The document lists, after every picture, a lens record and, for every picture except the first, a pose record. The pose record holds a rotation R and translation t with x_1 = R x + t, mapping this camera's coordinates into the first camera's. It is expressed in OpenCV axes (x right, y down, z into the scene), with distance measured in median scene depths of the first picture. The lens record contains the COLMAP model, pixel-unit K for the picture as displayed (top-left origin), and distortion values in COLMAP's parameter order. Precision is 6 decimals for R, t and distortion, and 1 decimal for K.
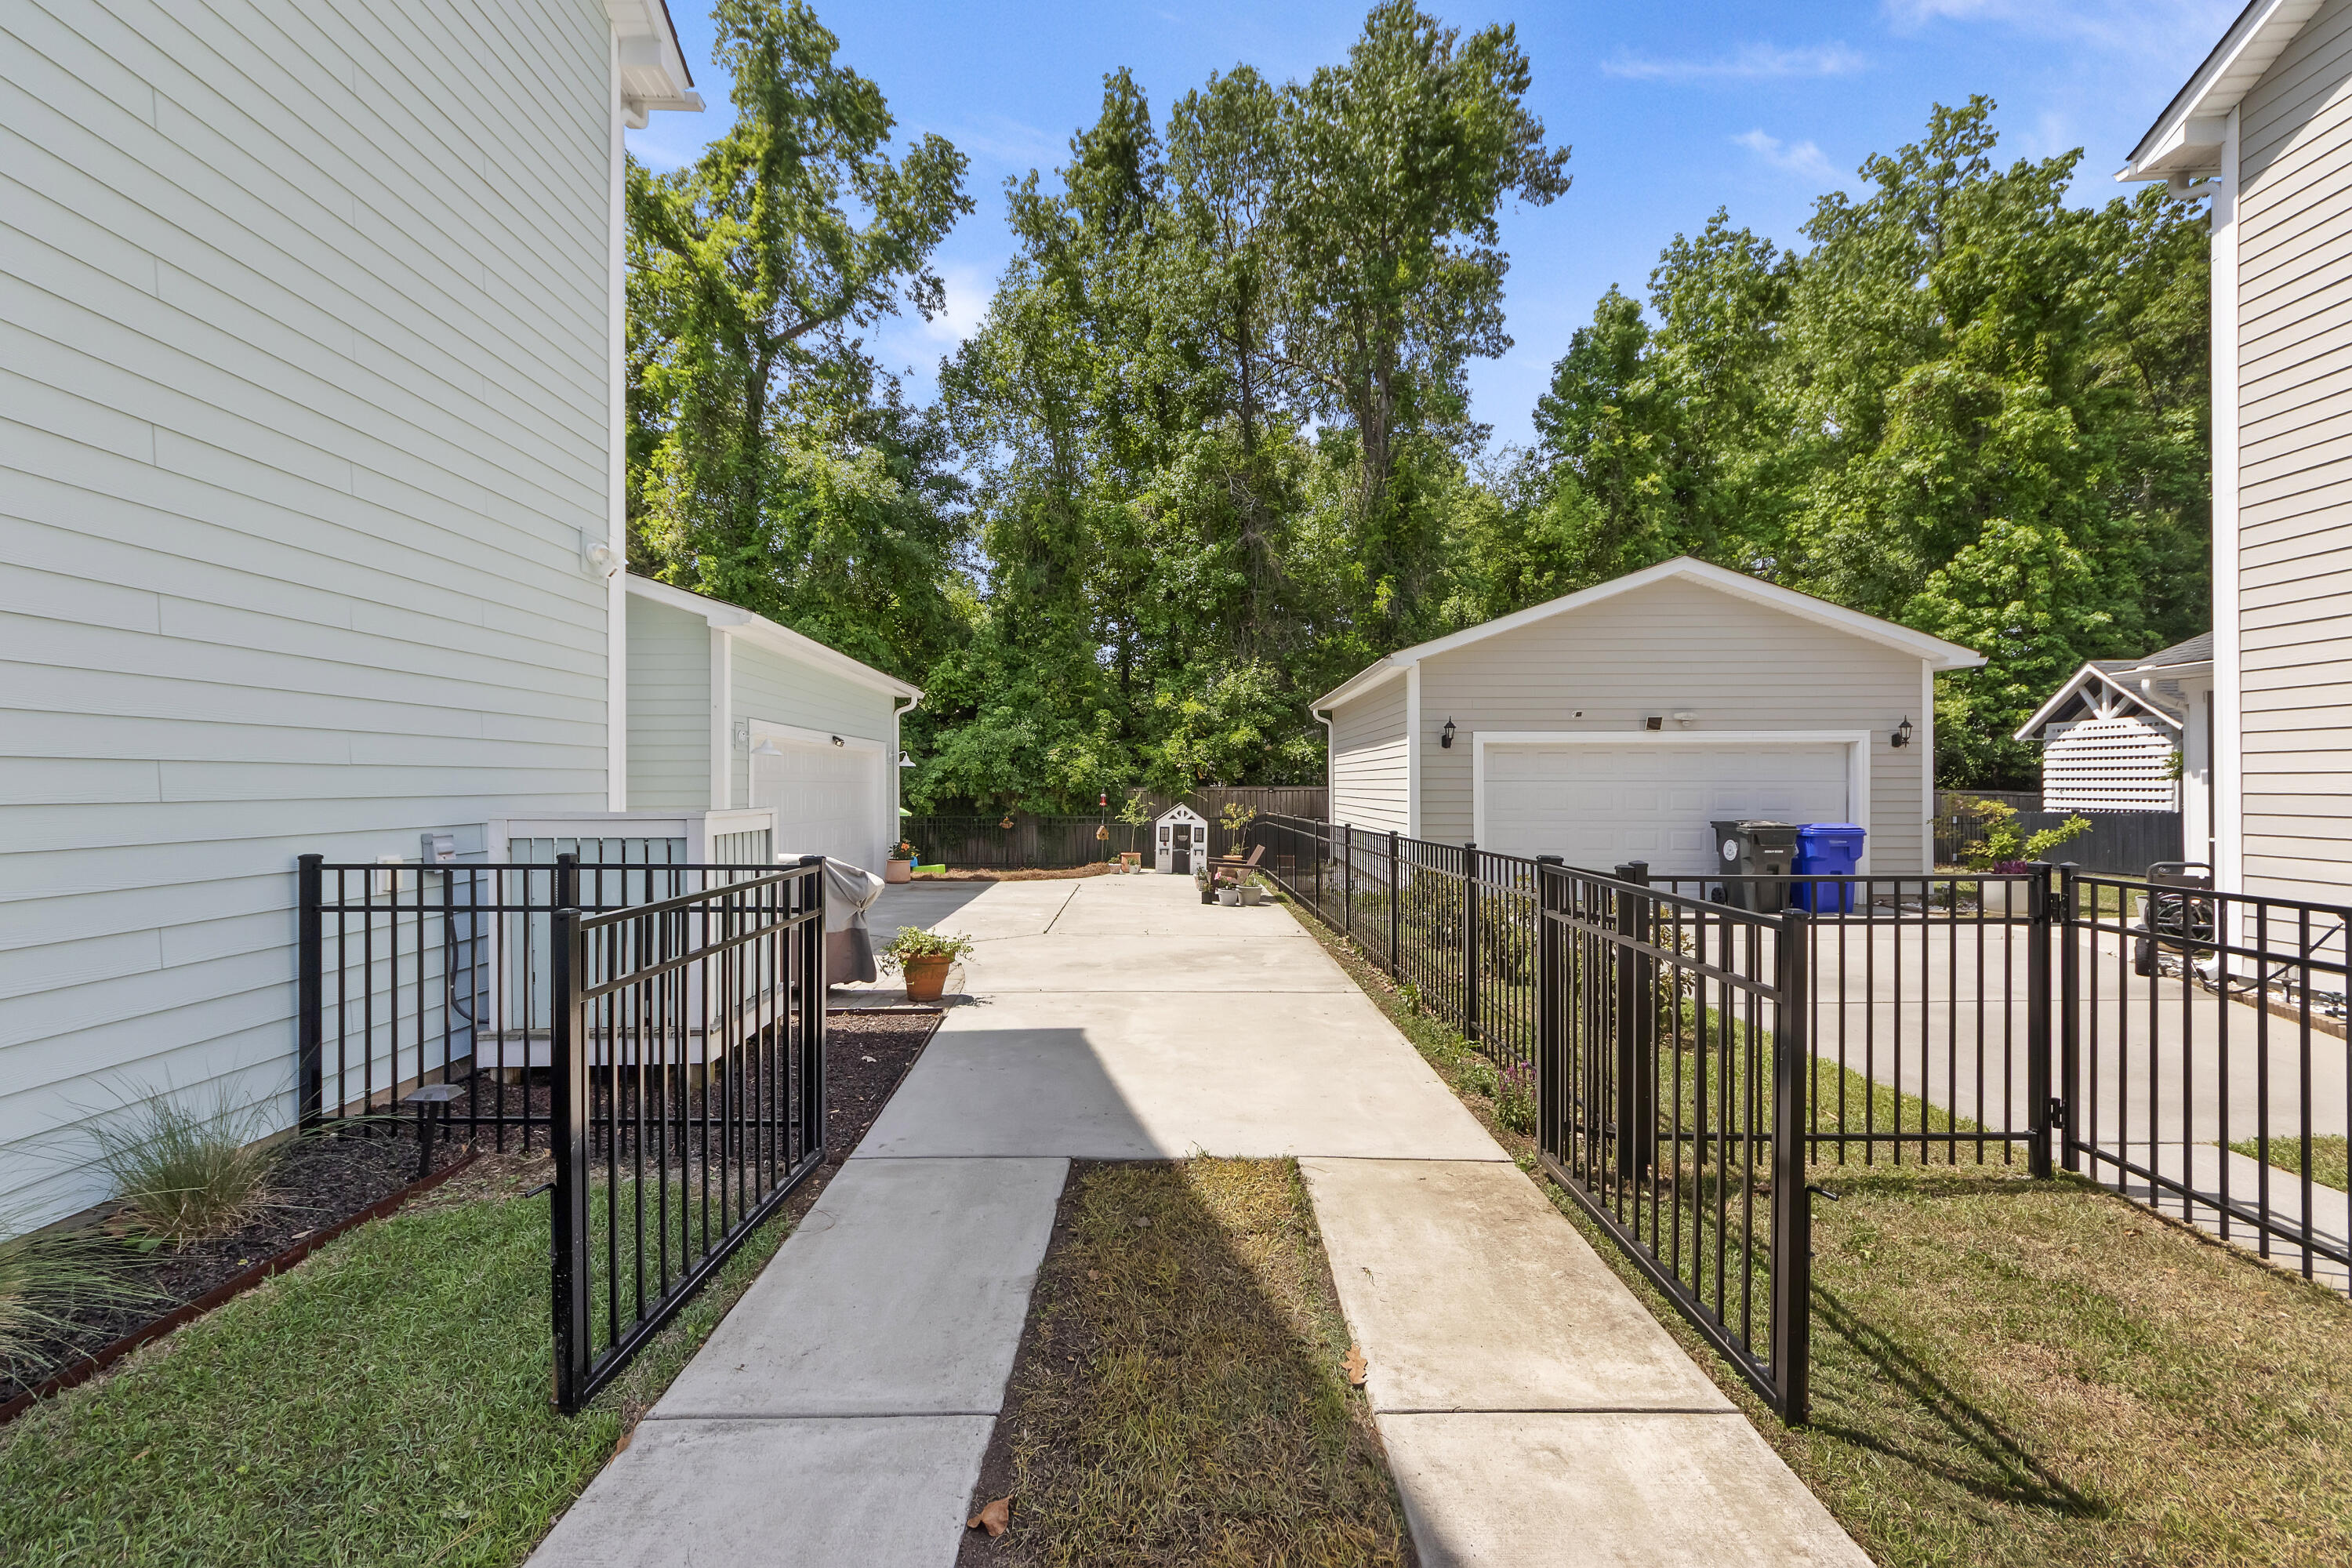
lens RADIAL K [[887.3, 0, 1175.4], [0, 887.3, 780.5], [0, 0, 1]] dist [-0.006941, 0.000268]
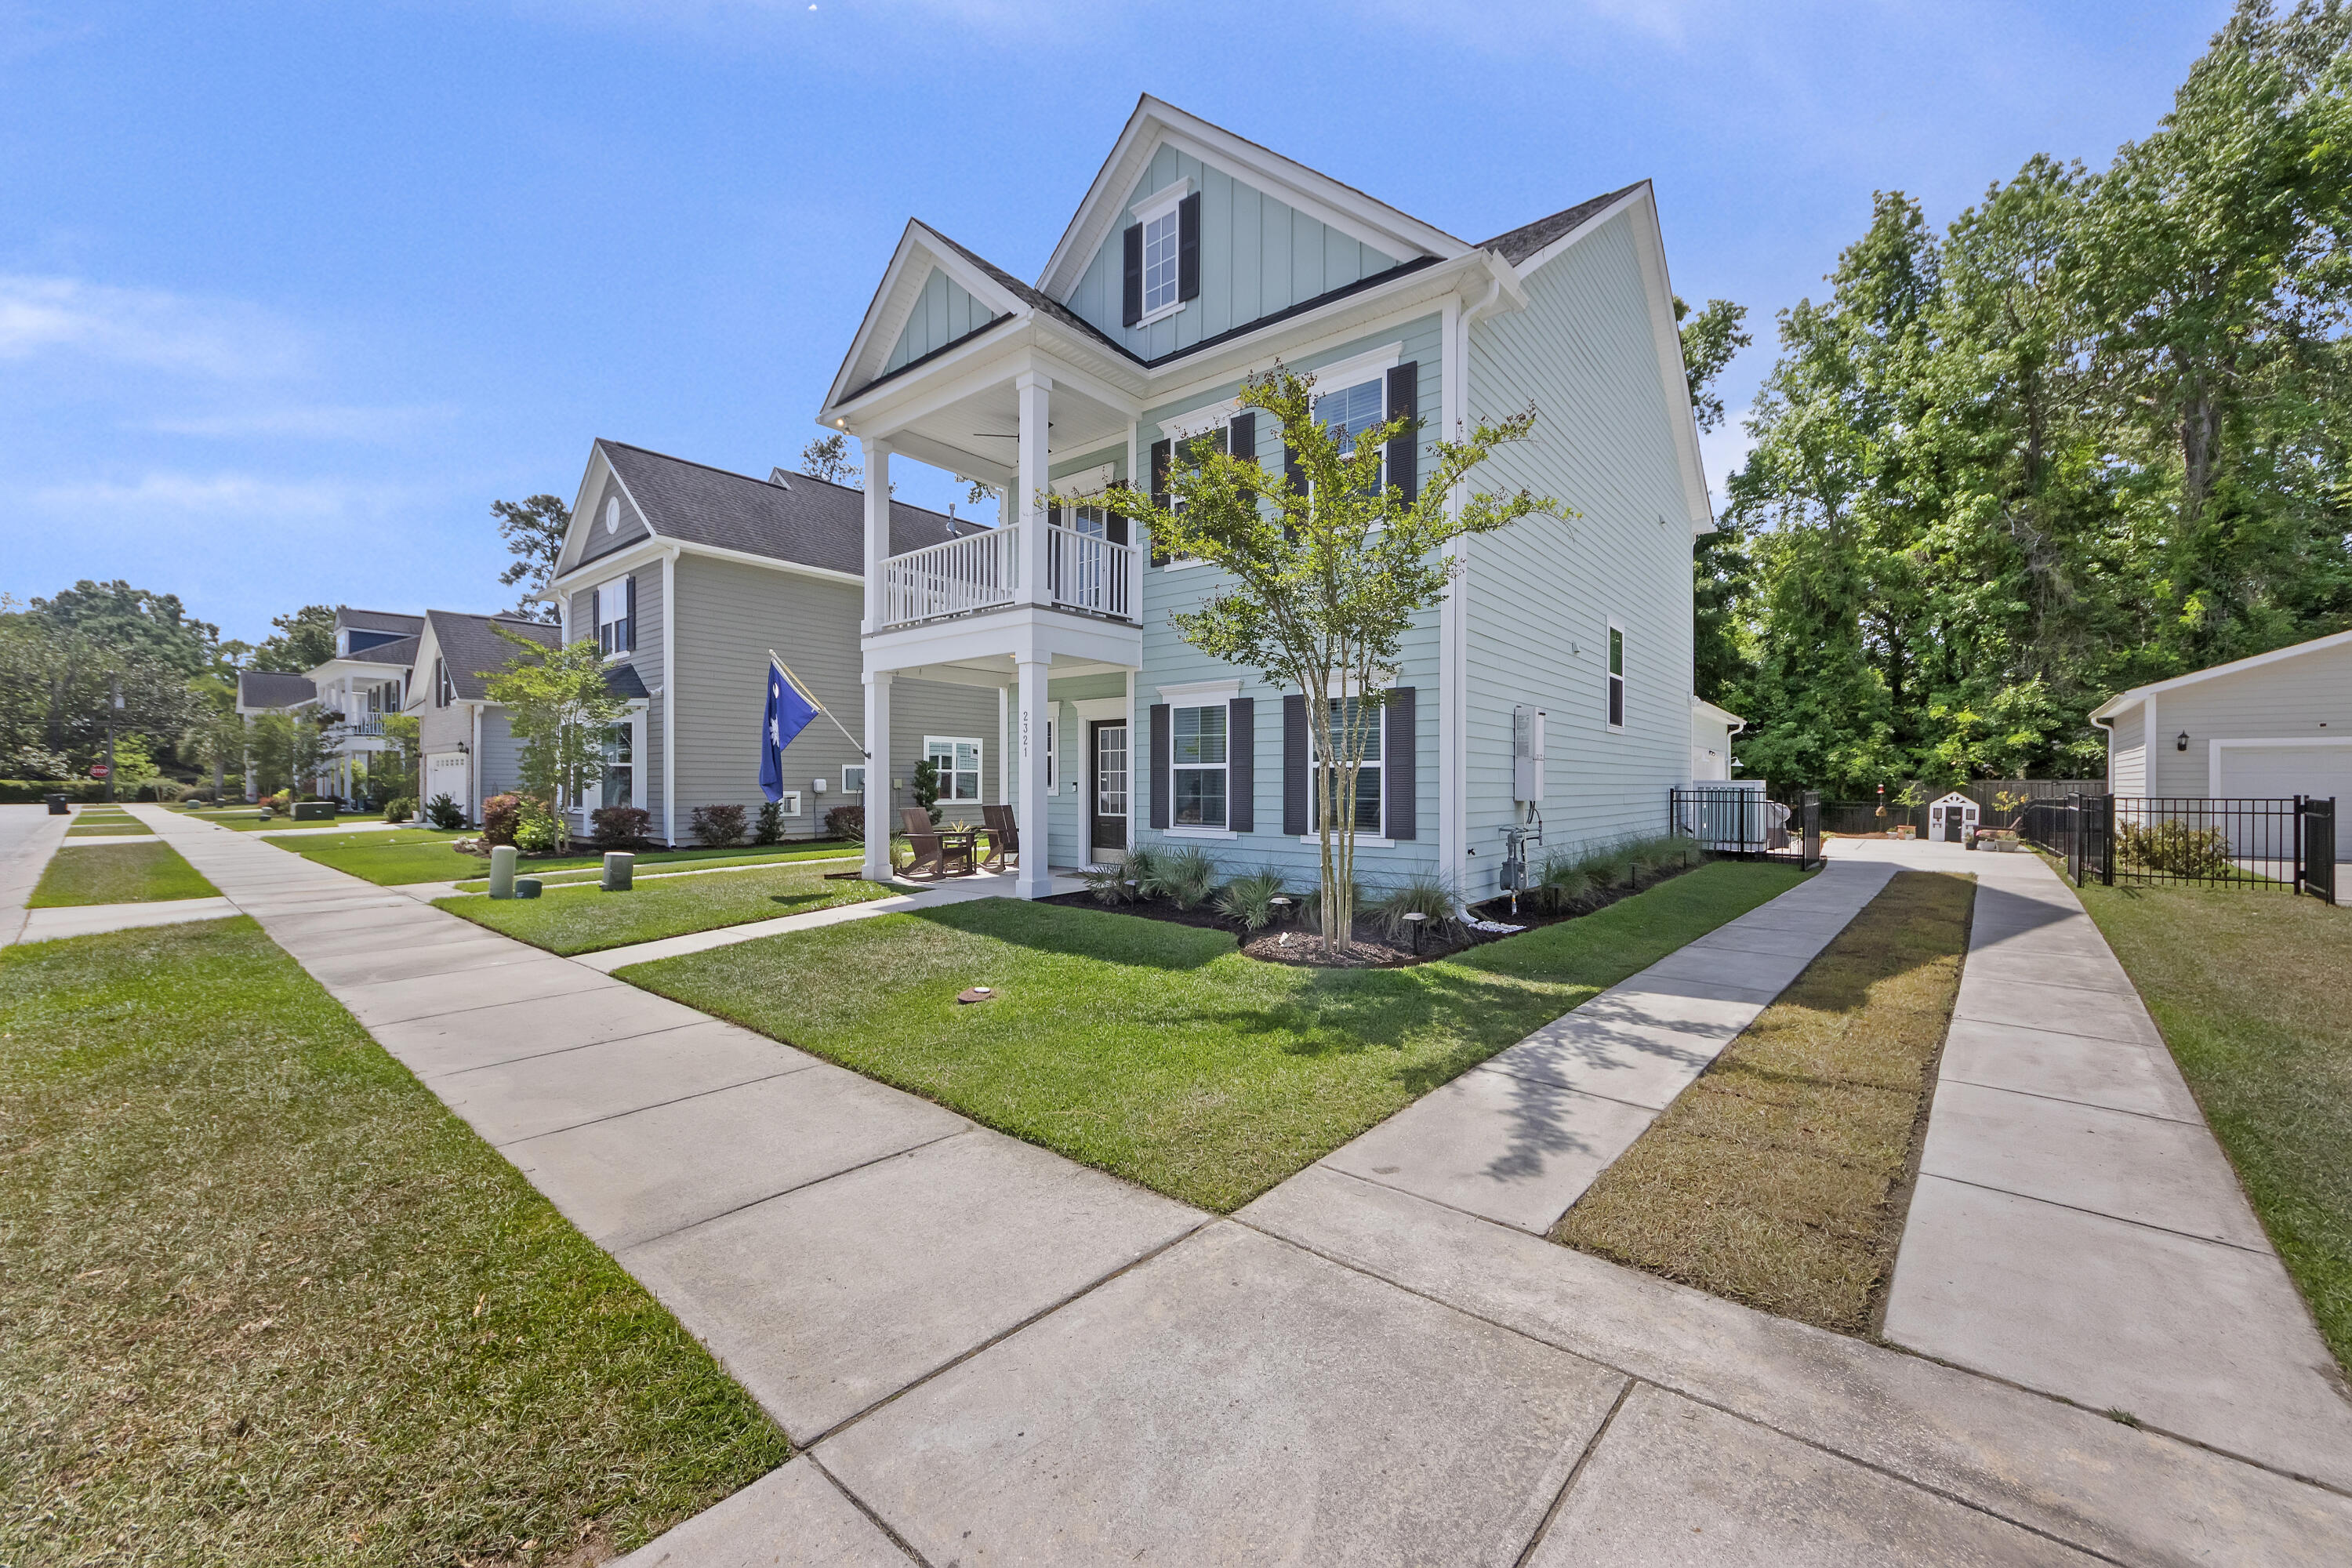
lens RADIAL K [[887.3, 0, 1175.4], [0, 887.3, 780.5], [0, 0, 1]] dist [-0.006941, 0.000268]
pose [[0.744276, 0.002612, -0.667867, 0.018466], [-0.001466, 0.999996, 0.002277, 0.006543], [0.667871, -0.000716, 0.744277, -0.677522]]
